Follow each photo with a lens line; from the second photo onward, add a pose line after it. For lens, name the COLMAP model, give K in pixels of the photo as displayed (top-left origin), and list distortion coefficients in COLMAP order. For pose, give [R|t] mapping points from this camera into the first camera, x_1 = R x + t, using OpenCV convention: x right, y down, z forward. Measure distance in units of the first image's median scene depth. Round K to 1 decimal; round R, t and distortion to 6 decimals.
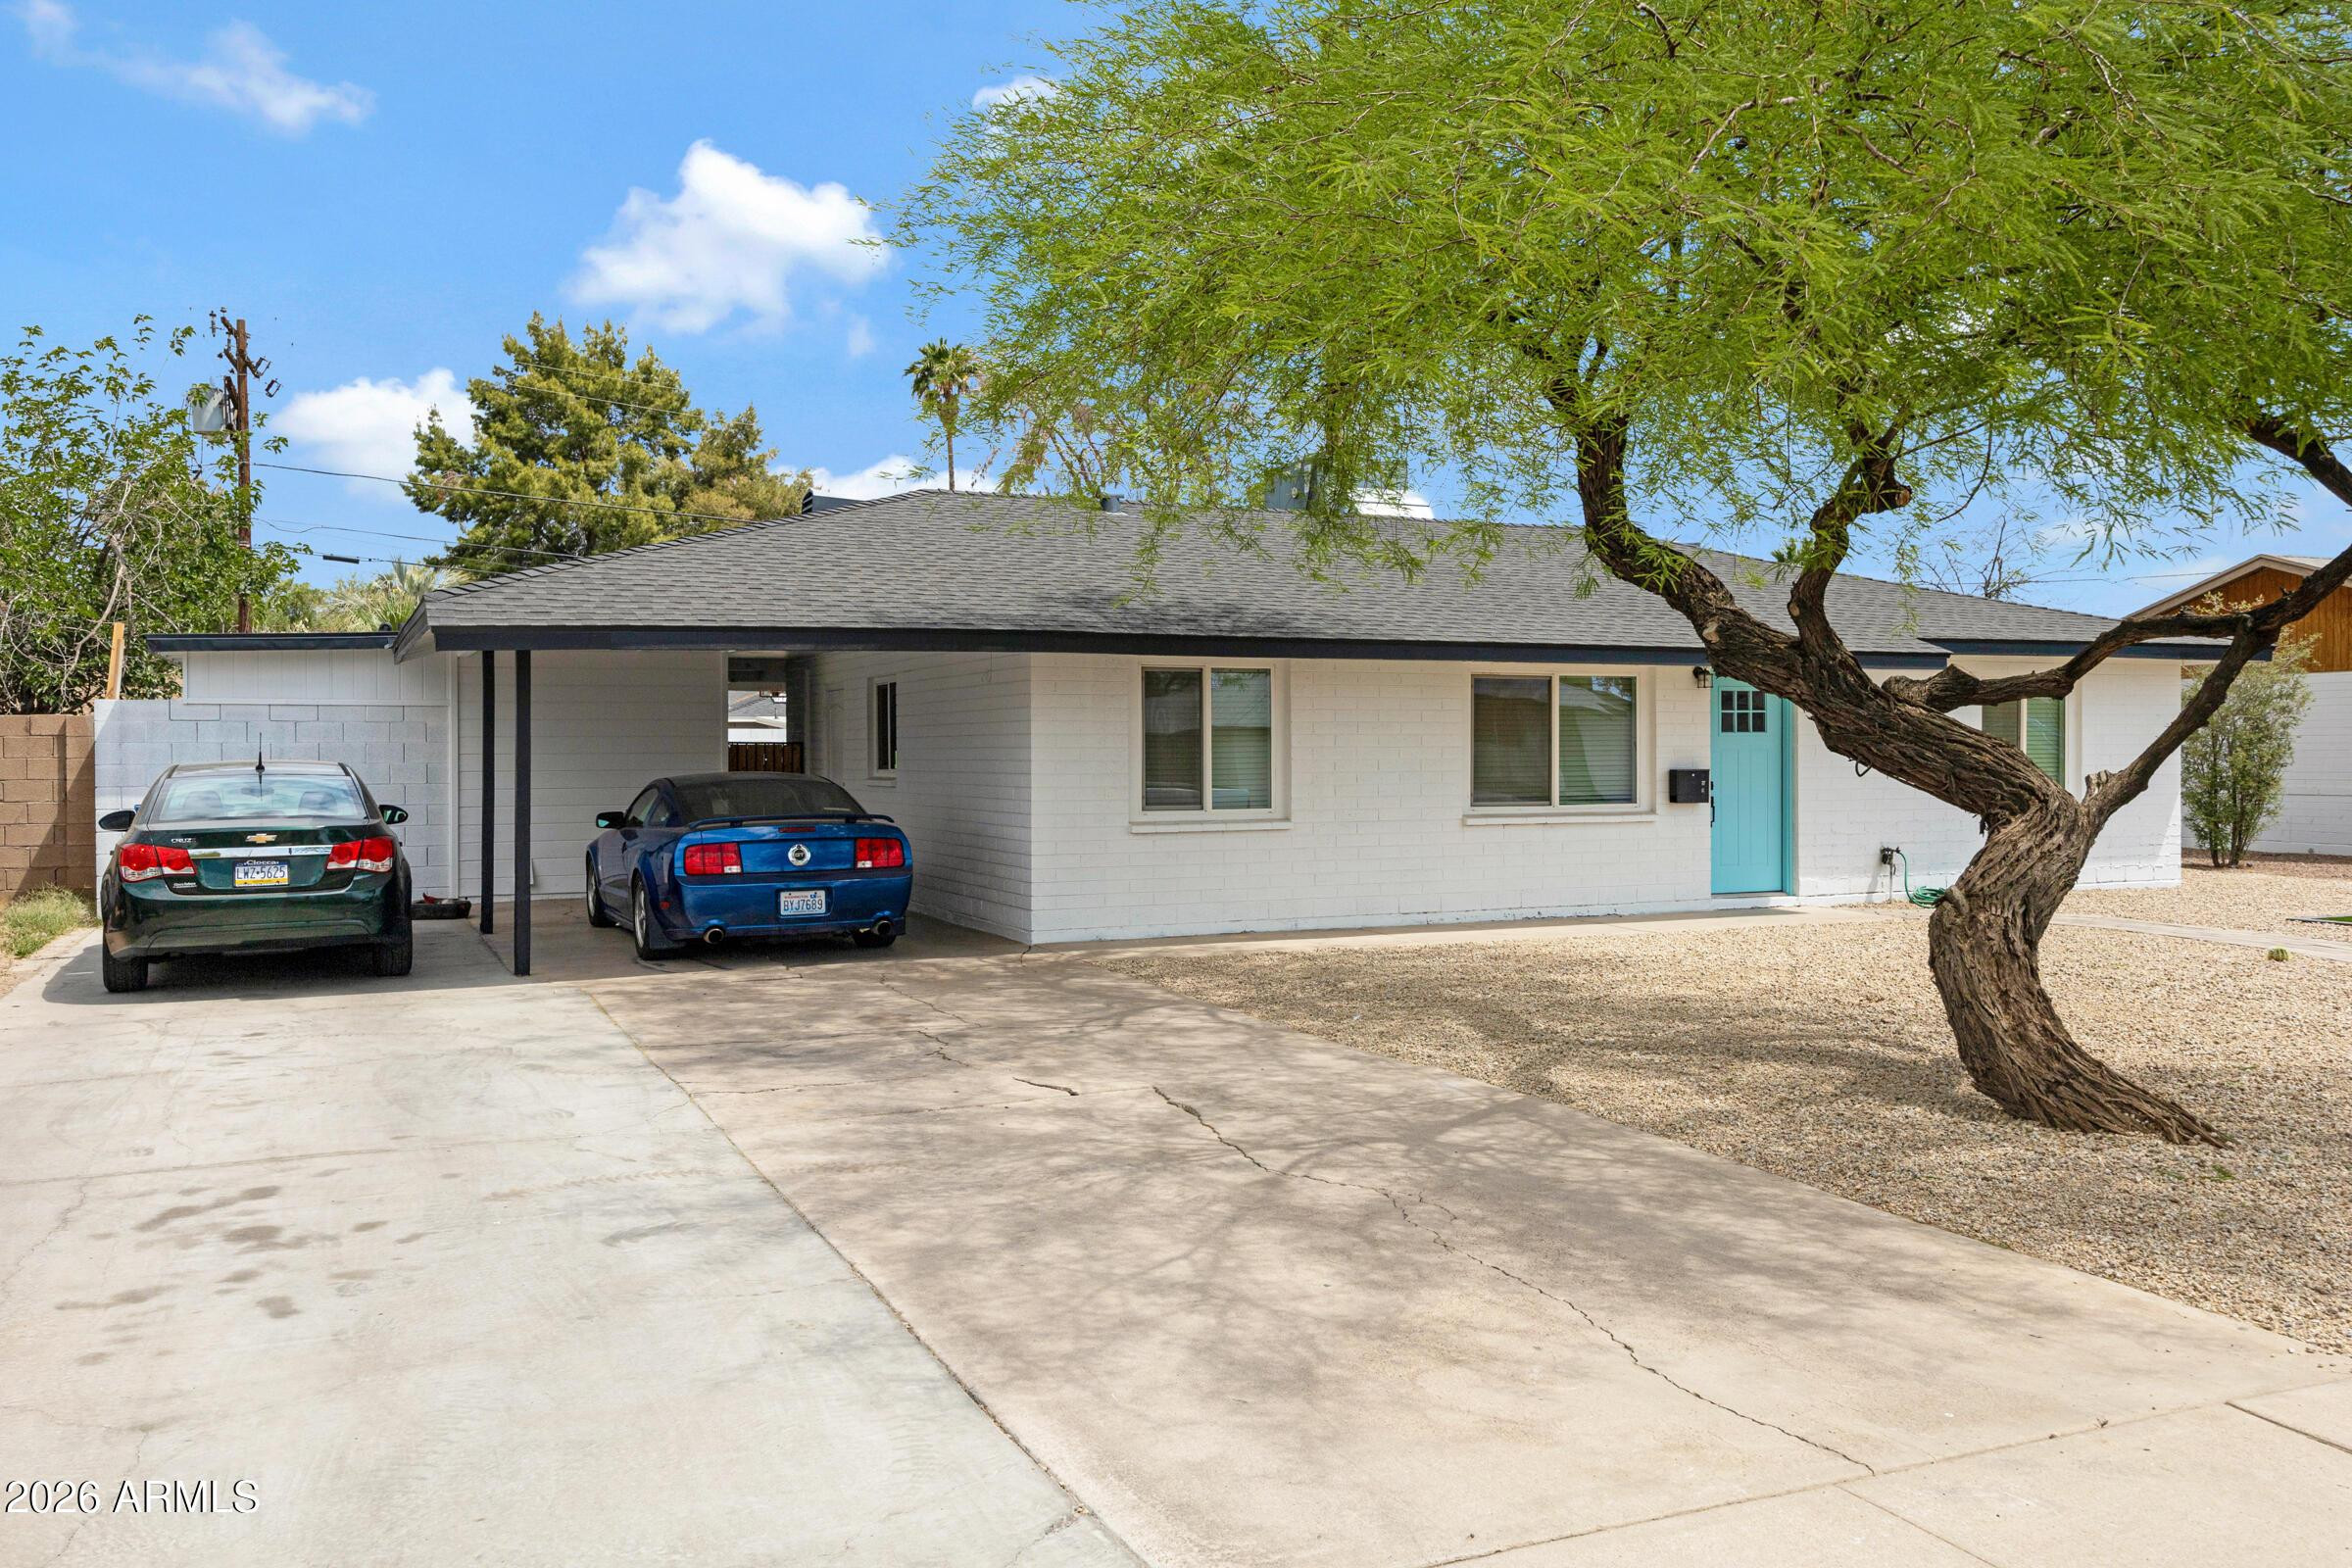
lens RADIAL K [[1819.7, 0, 1158.2], [0, 1819.7, 779.9], [0, 0, 1]] dist [0.010896, -0.002125]
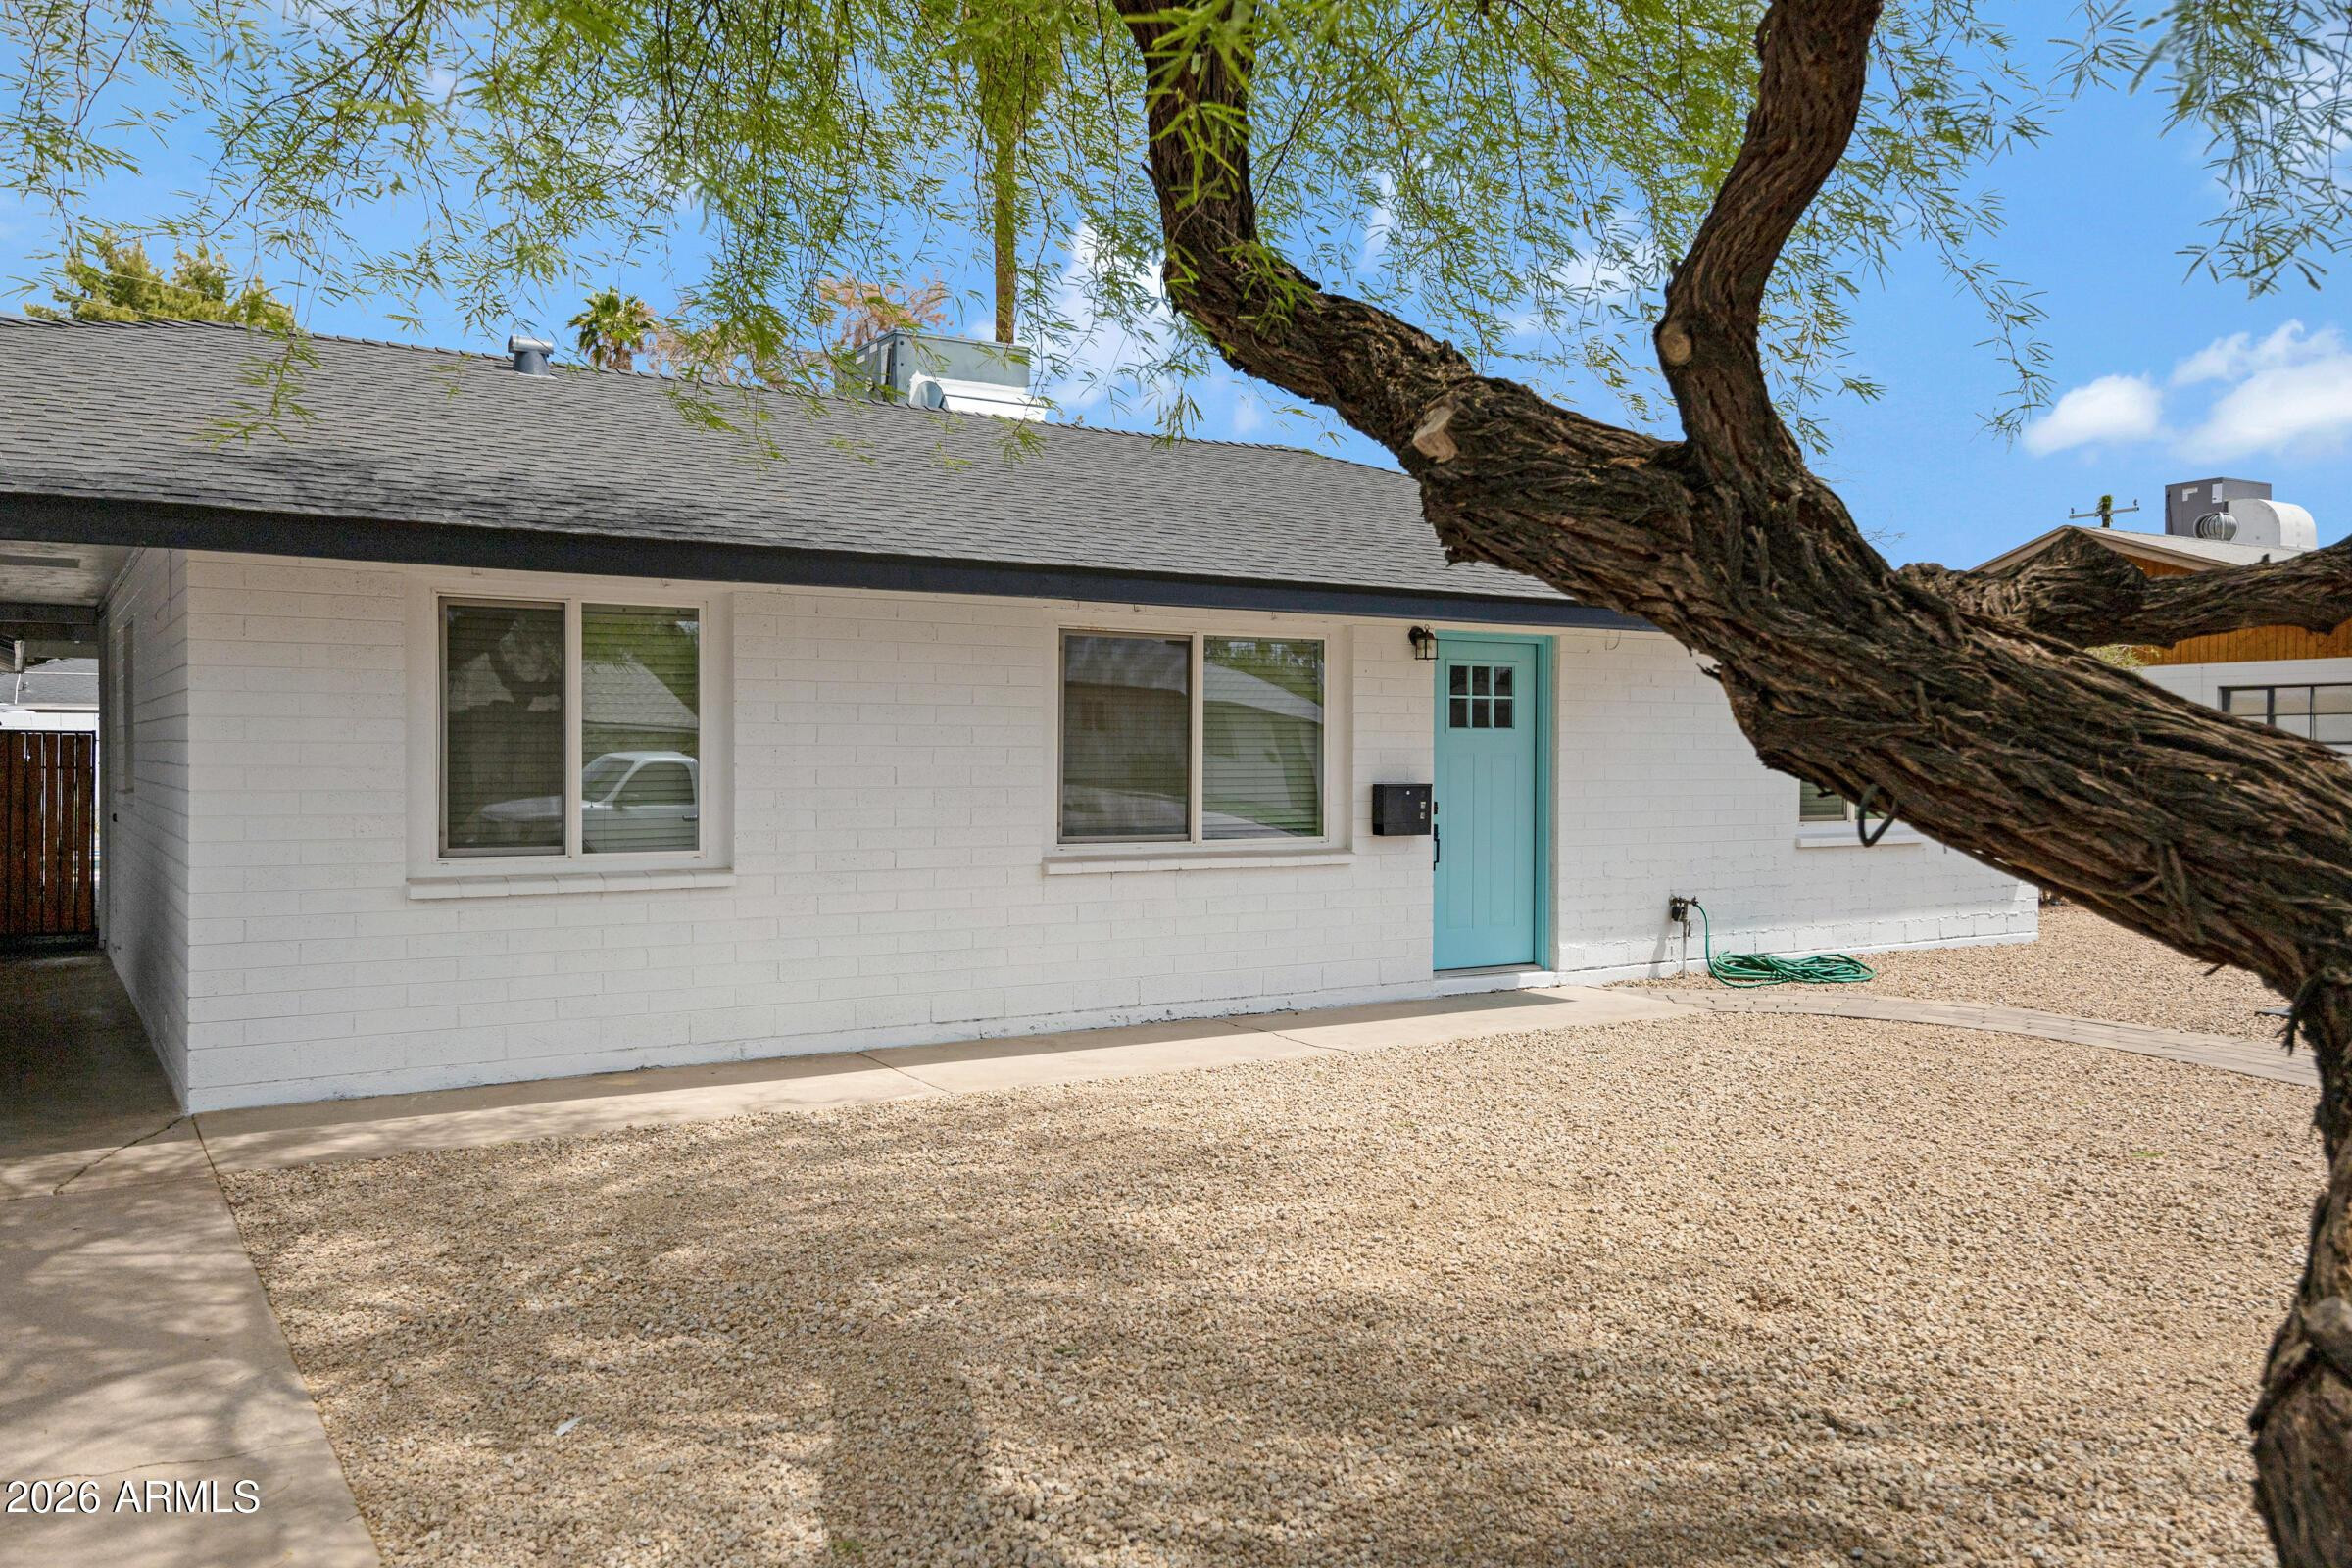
lens RADIAL K [[1784.9, 0, 1176.0], [0, 1784.9, 784.0], [0, 0, 1]] dist [0.008224, 0.001209]
pose [[0.988690, 0.005250, 0.149885, 0.116663], [-0.005751, 0.999979, 0.002911, -0.007266], [-0.149866, -0.003741, 0.988699, 0.383311]]
